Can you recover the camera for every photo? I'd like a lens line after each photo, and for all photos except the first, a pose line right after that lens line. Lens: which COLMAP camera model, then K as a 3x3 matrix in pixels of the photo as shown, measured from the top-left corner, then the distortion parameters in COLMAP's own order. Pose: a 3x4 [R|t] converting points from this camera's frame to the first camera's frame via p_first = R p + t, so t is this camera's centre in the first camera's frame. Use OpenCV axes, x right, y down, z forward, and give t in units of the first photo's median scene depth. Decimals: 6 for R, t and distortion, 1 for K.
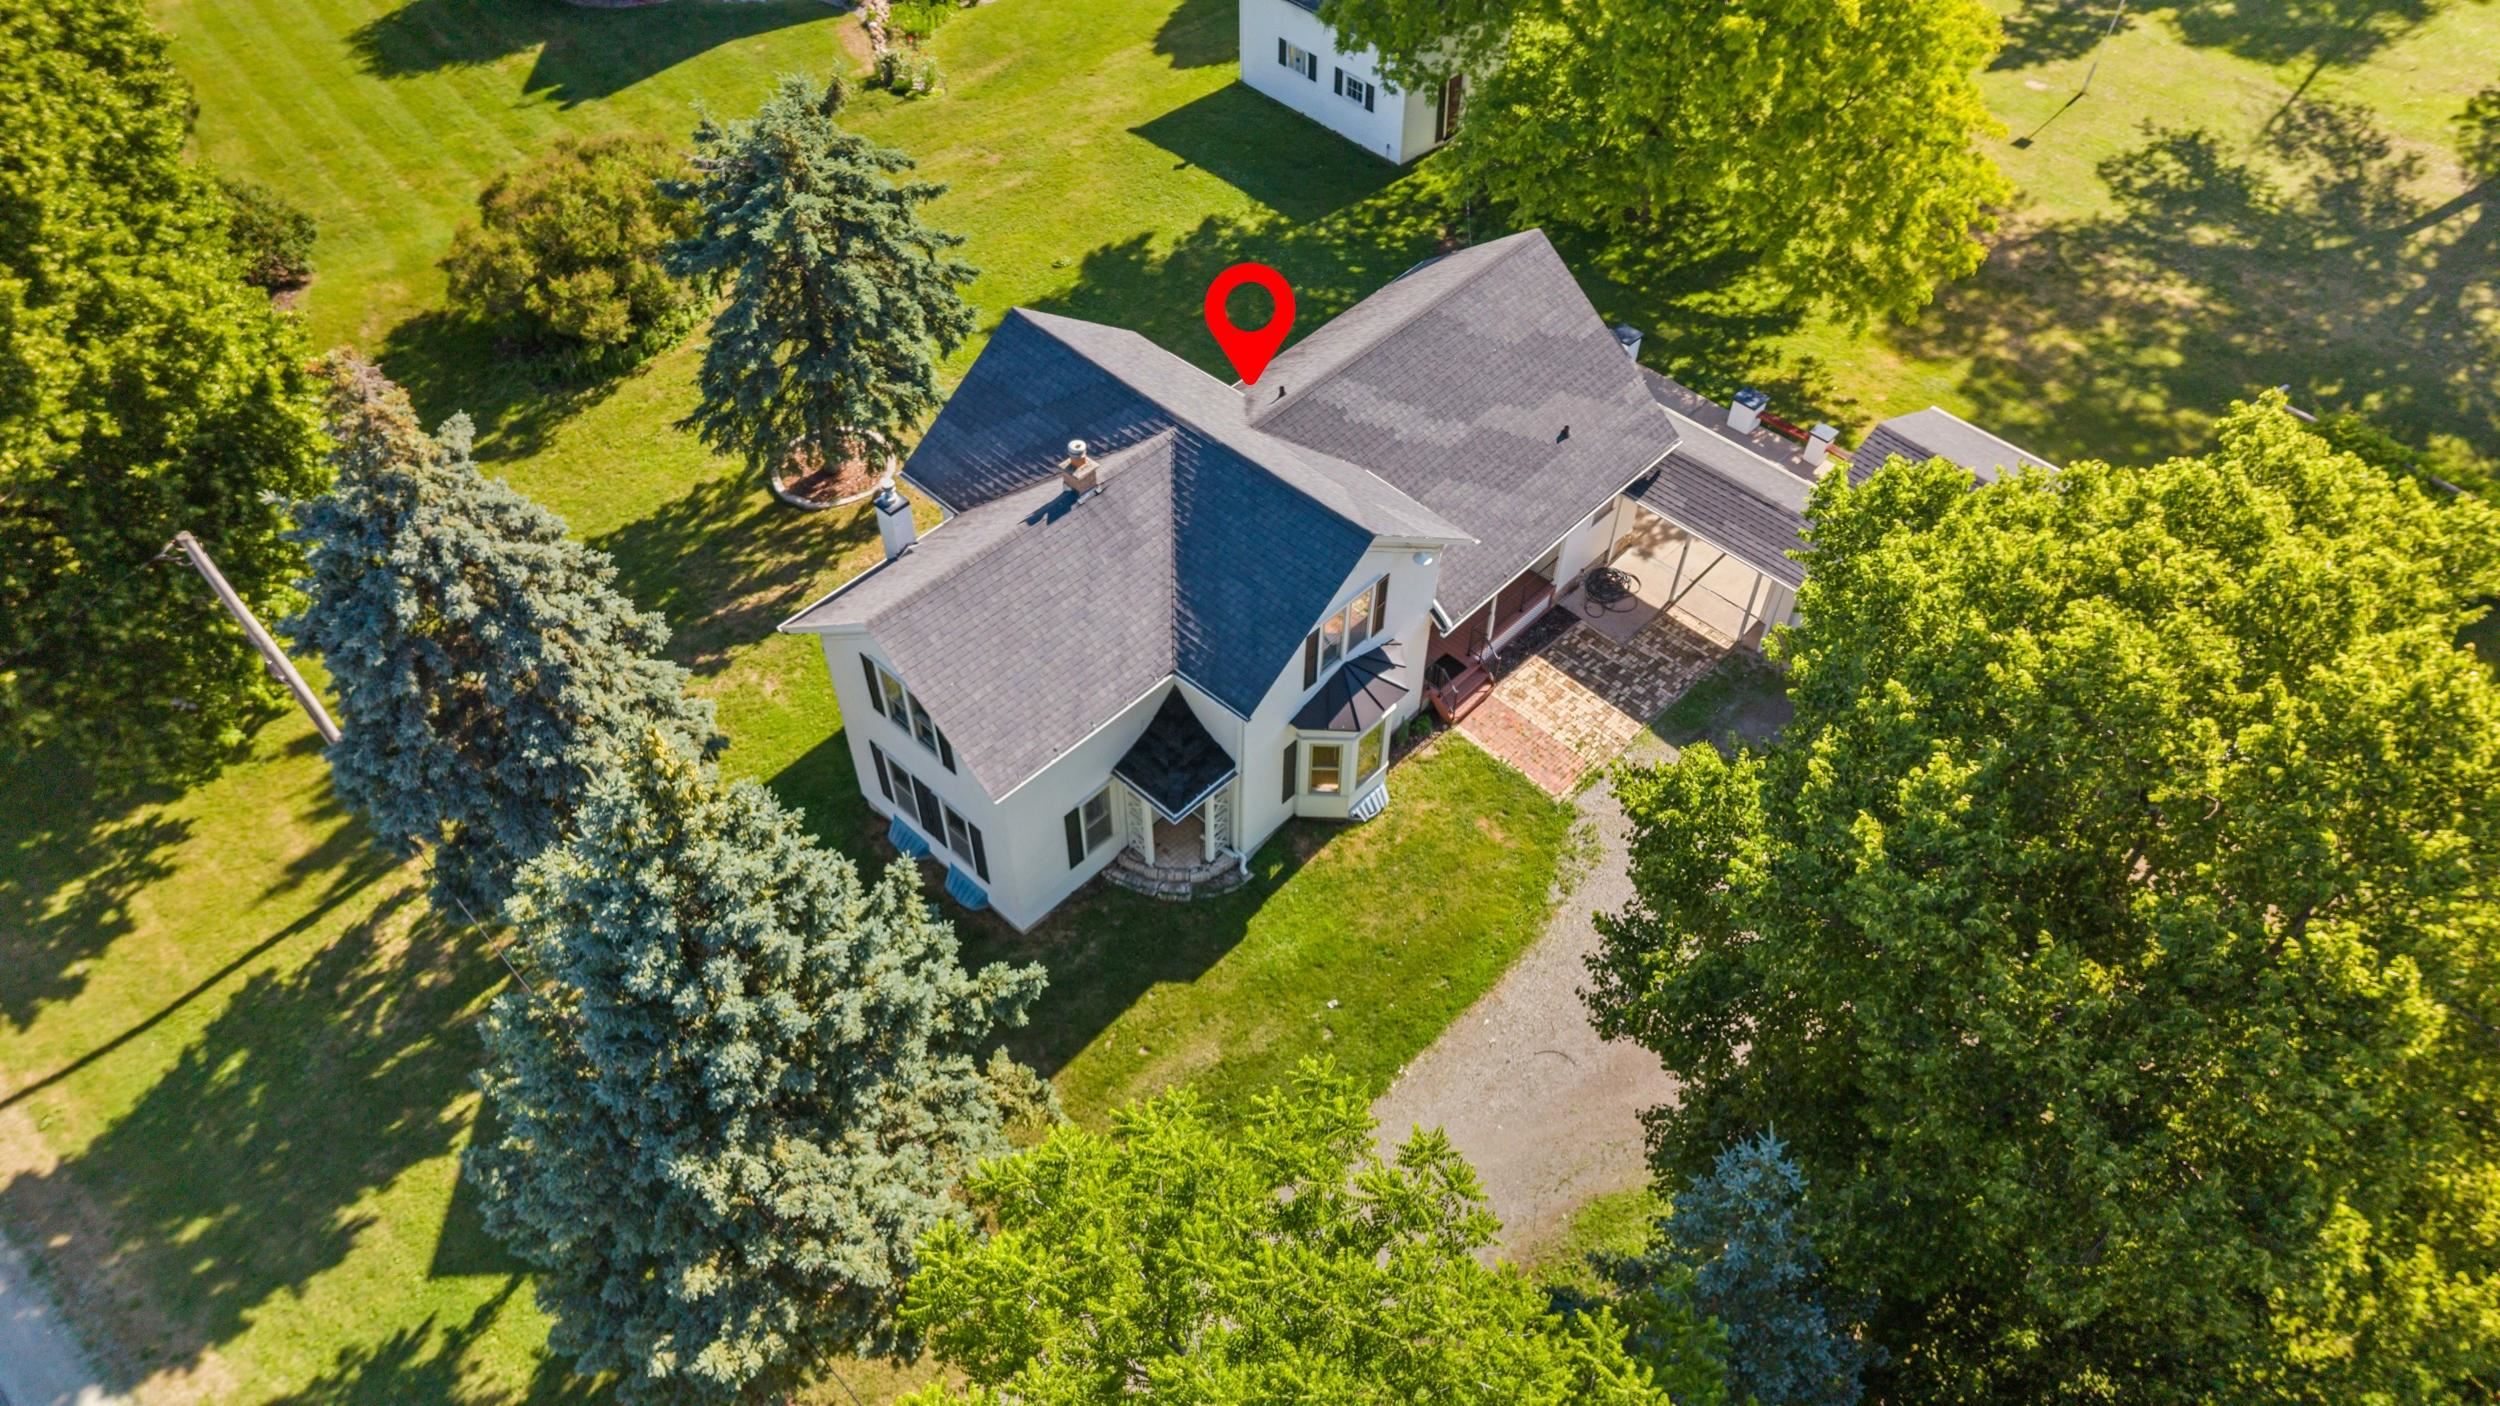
lens RADIAL K [[1658.7, 0, 1243.7], [0, 1658.7, 725.5], [0, 0, 1]] dist [0.058221, -0.073502]
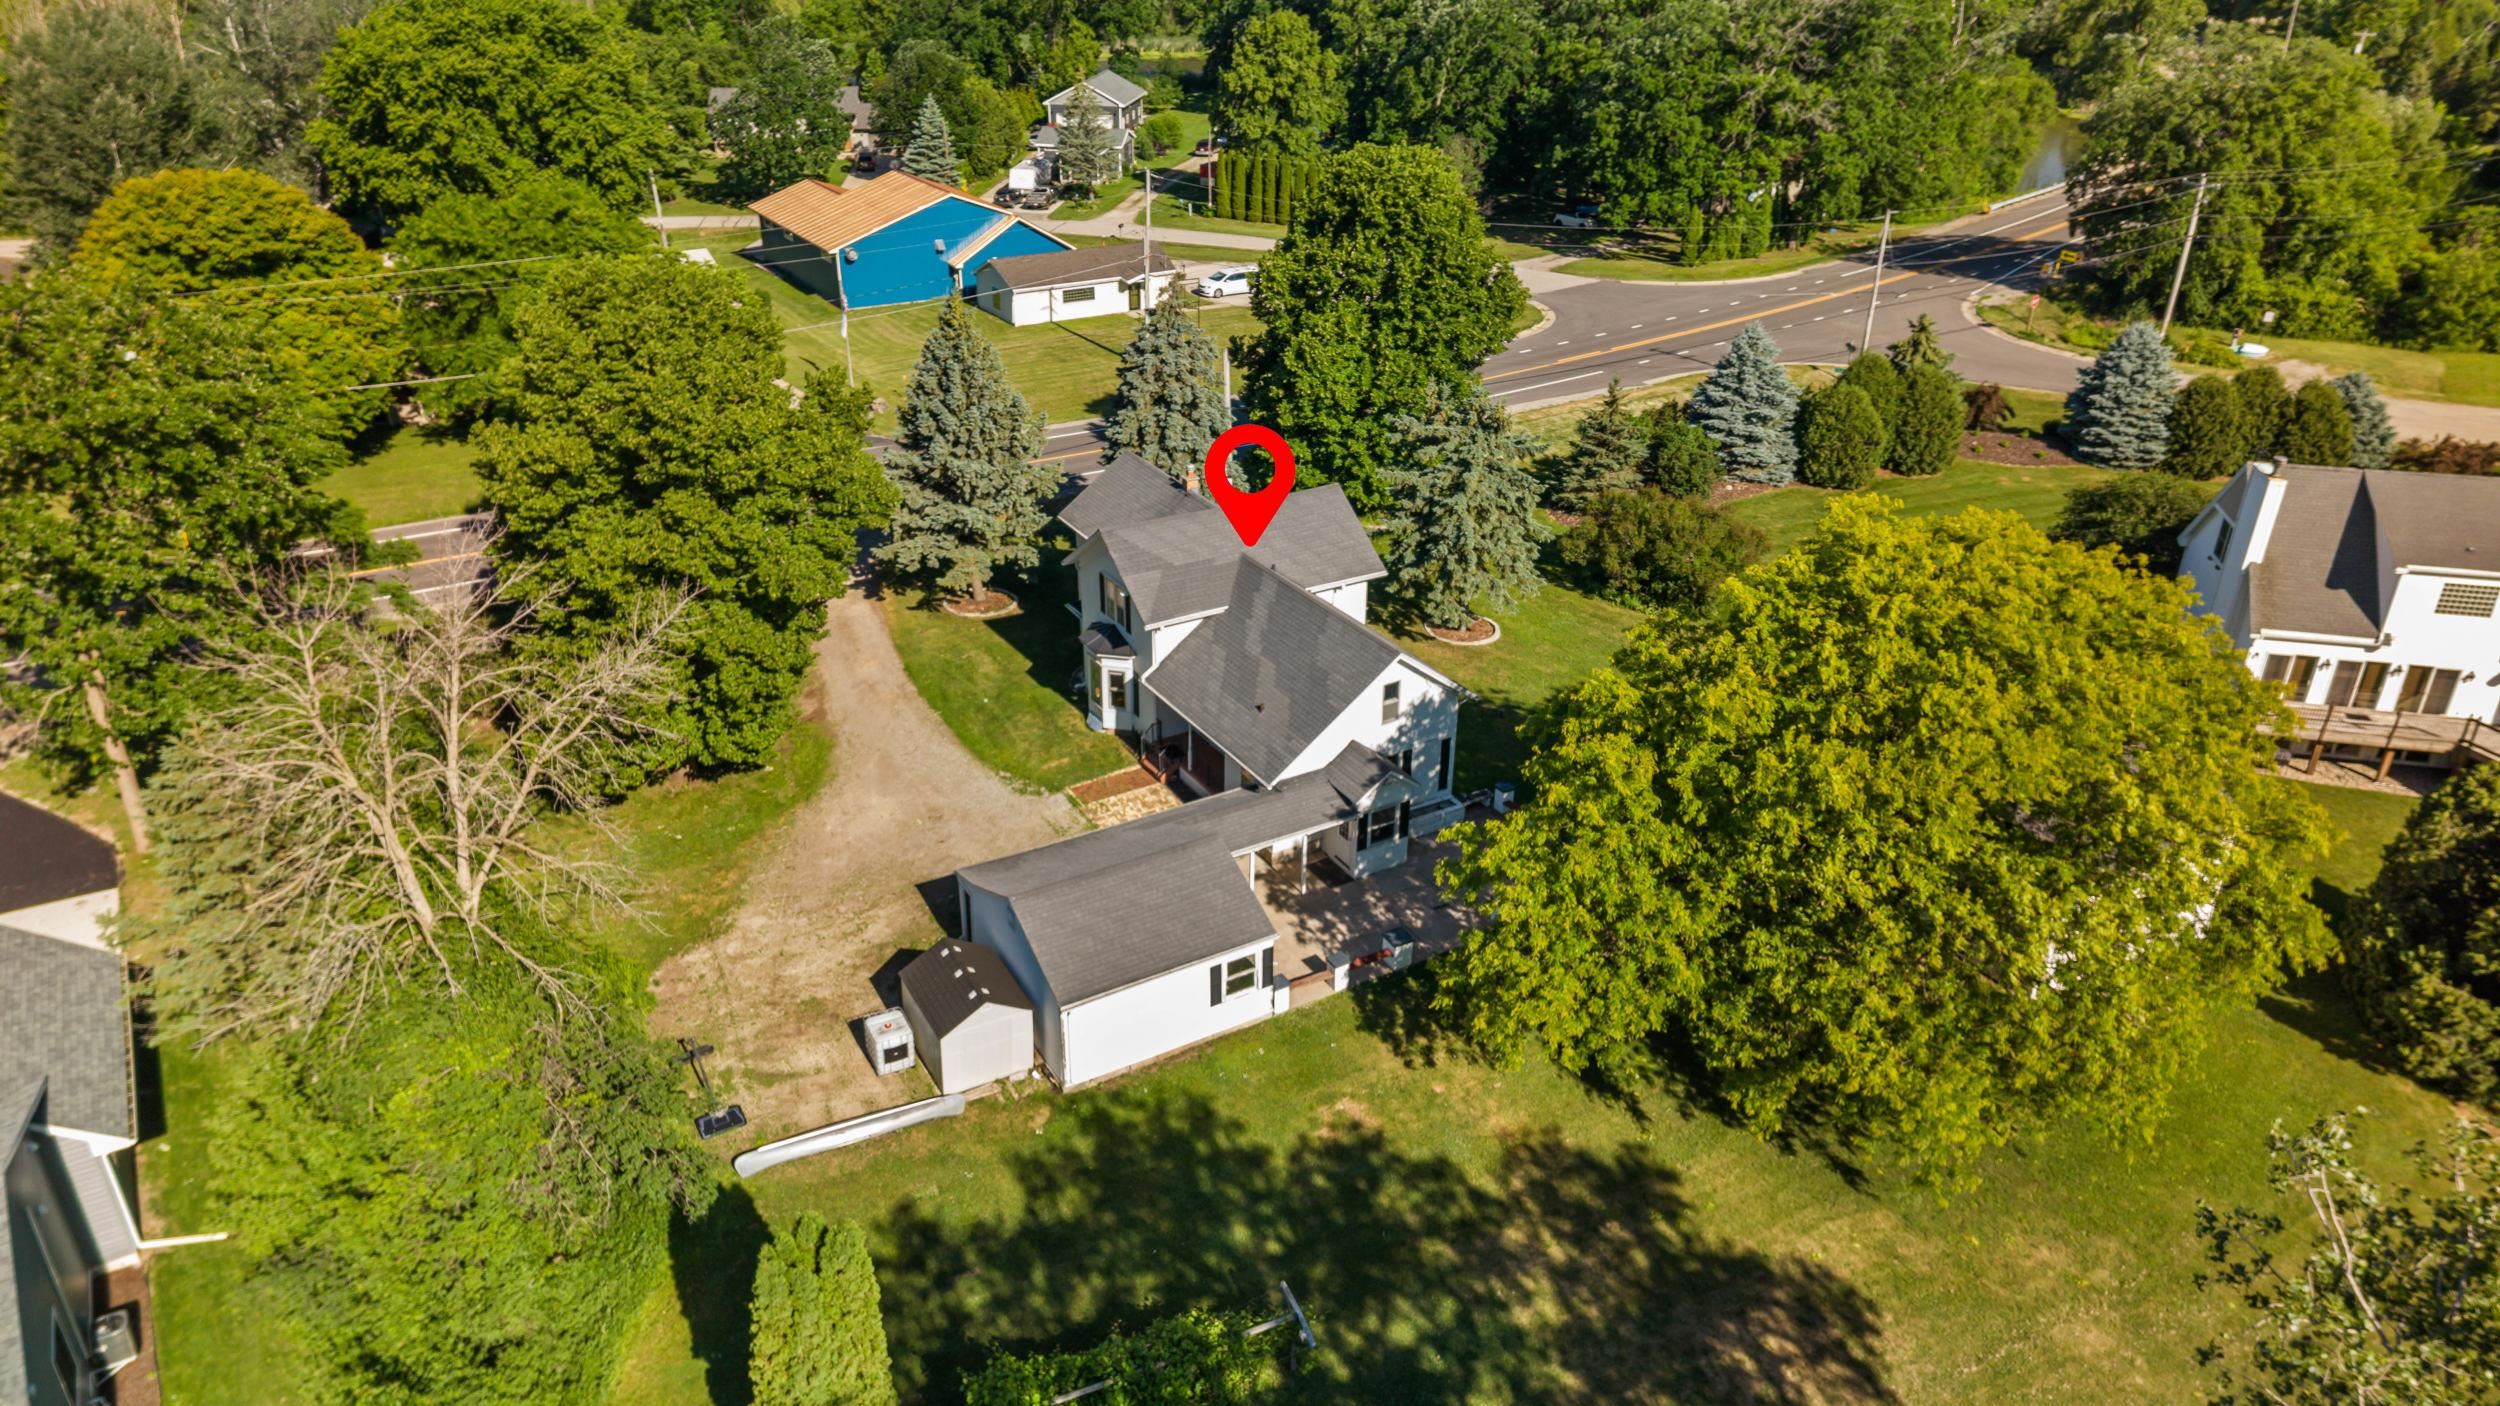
lens RADIAL K [[1658.7, 0, 1243.7], [0, 1658.7, 725.5], [0, 0, 1]] dist [0.058221, -0.073502]
pose [[-0.272587, 0.443436, -0.853851, 1.569709], [-0.725505, 0.488152, 0.485128, -0.941273], [0.631932, 0.751713, 0.188651, 0.795763]]
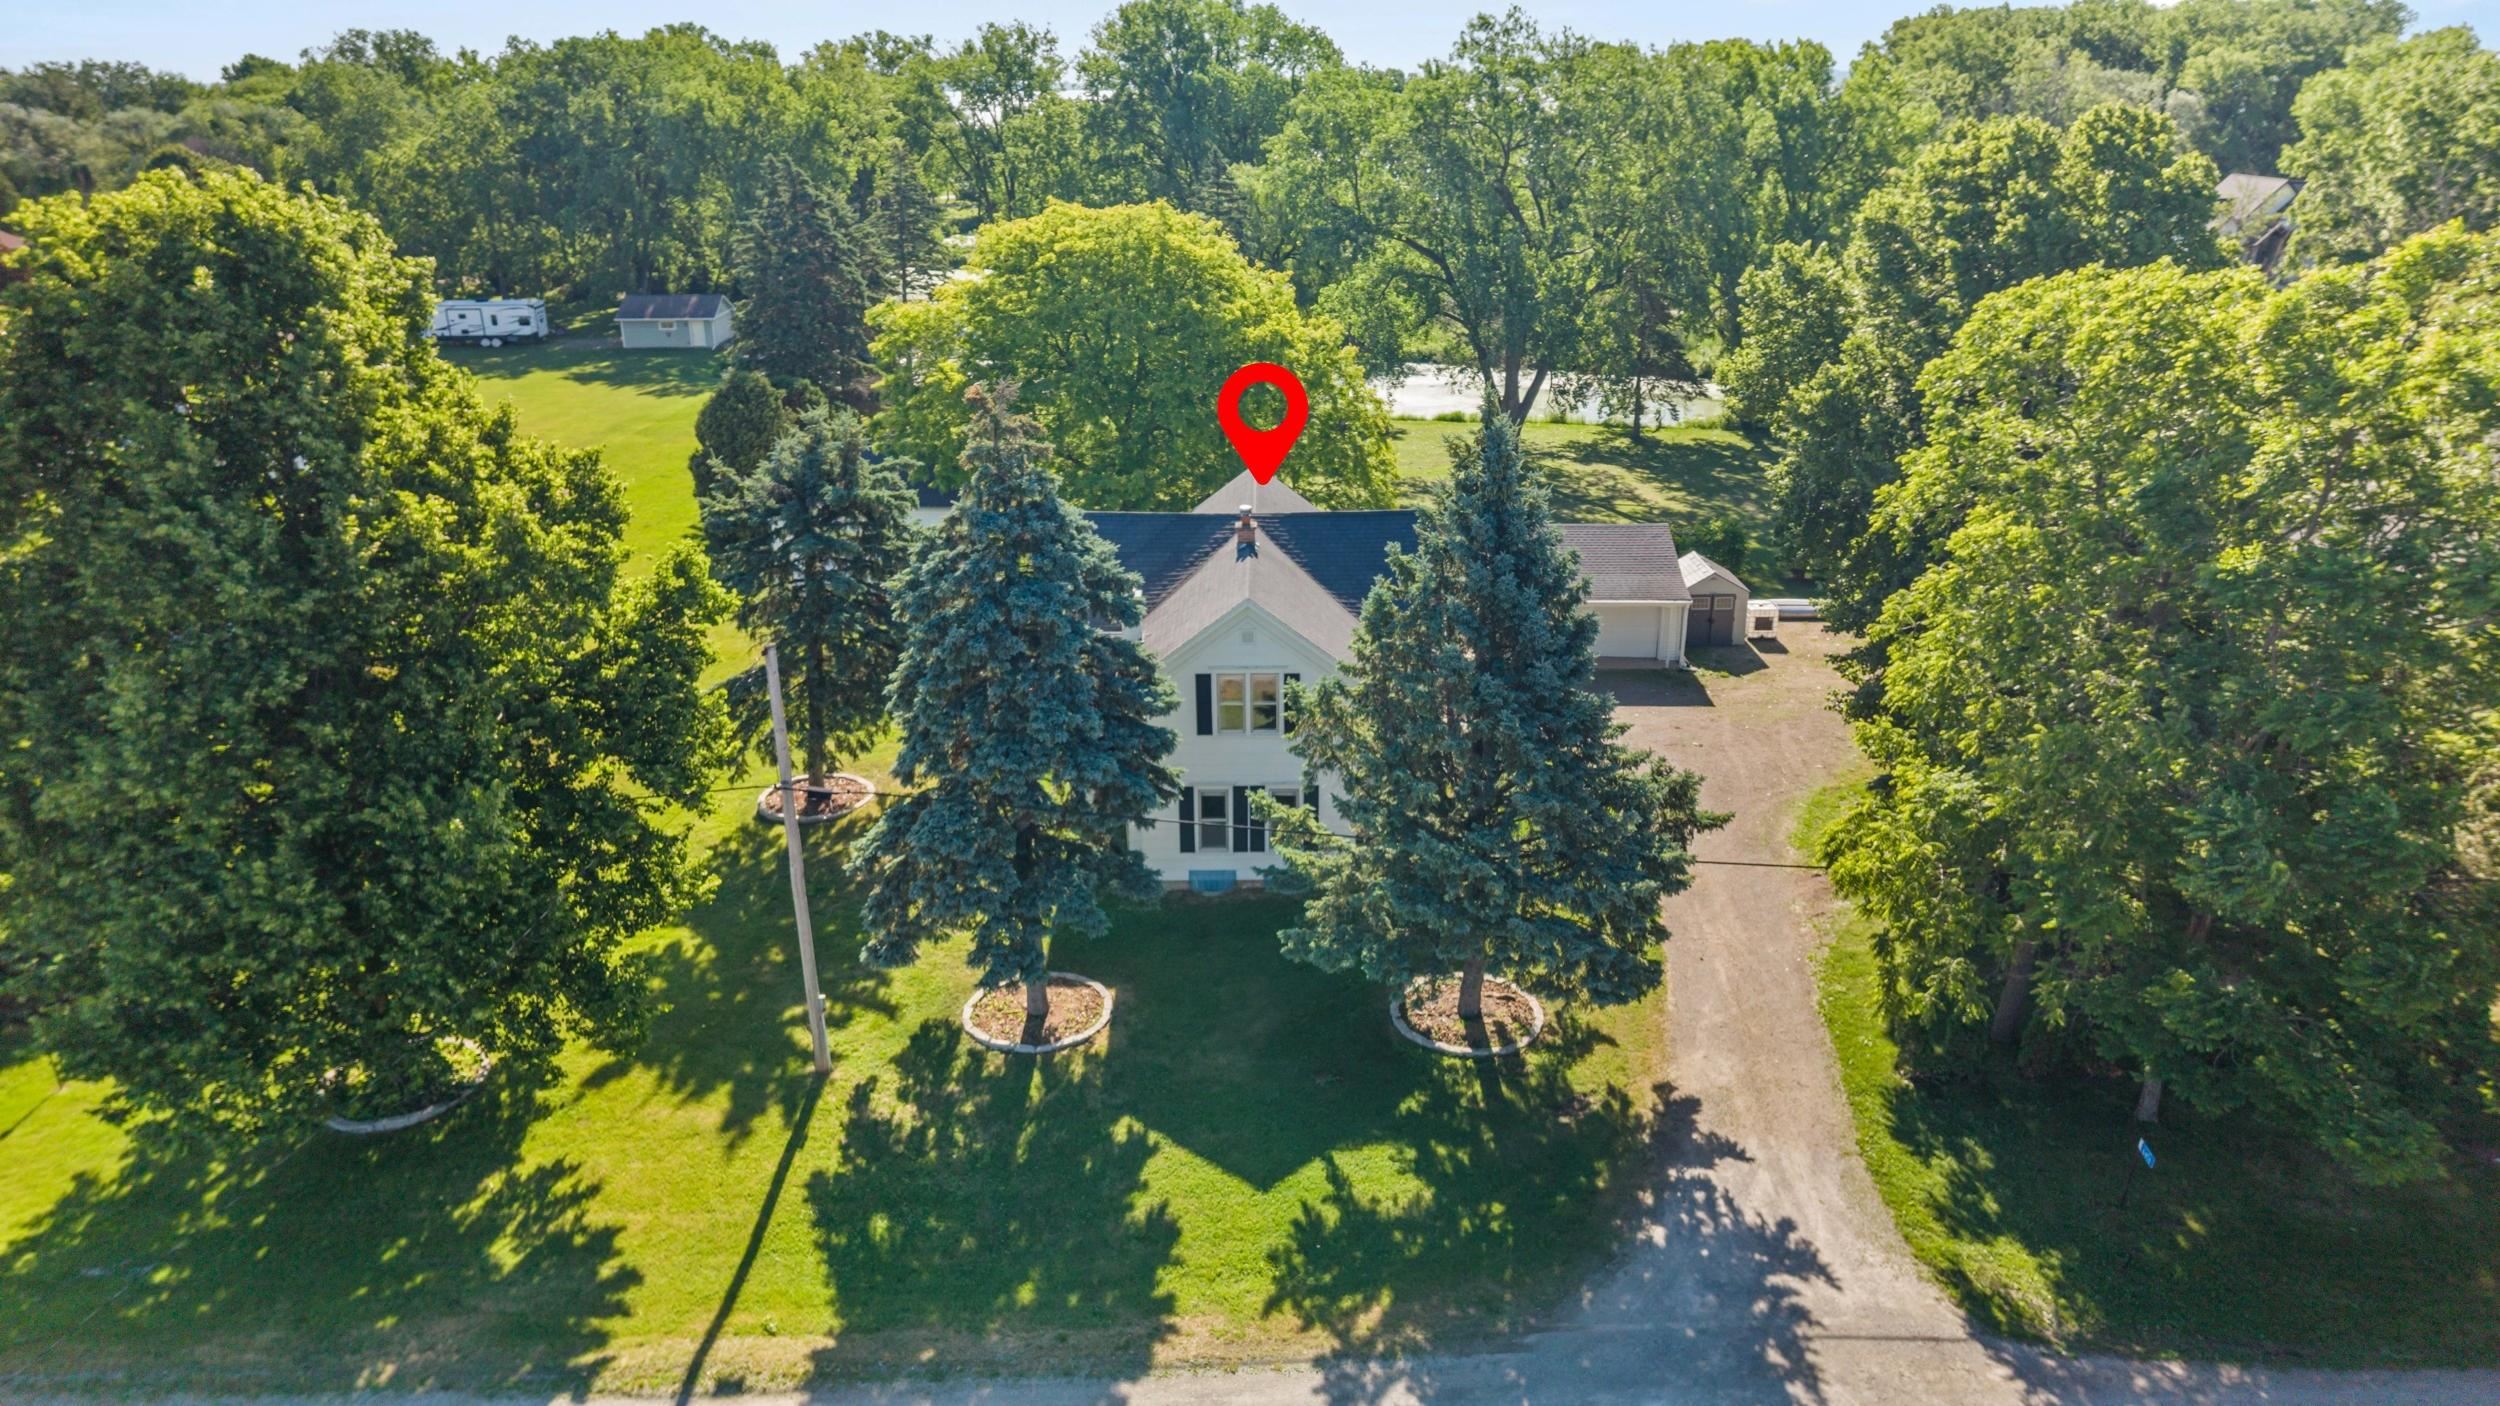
lens RADIAL K [[1658.7, 0, 1243.7], [0, 1658.7, 725.5], [0, 0, 1]] dist [0.058221, -0.073502]
pose [[0.723522, -0.243730, 0.645842, -0.921026], [0.526313, 0.800157, -0.287650, 0.329208], [-0.446666, 0.548036, 0.707210, 0.107968]]
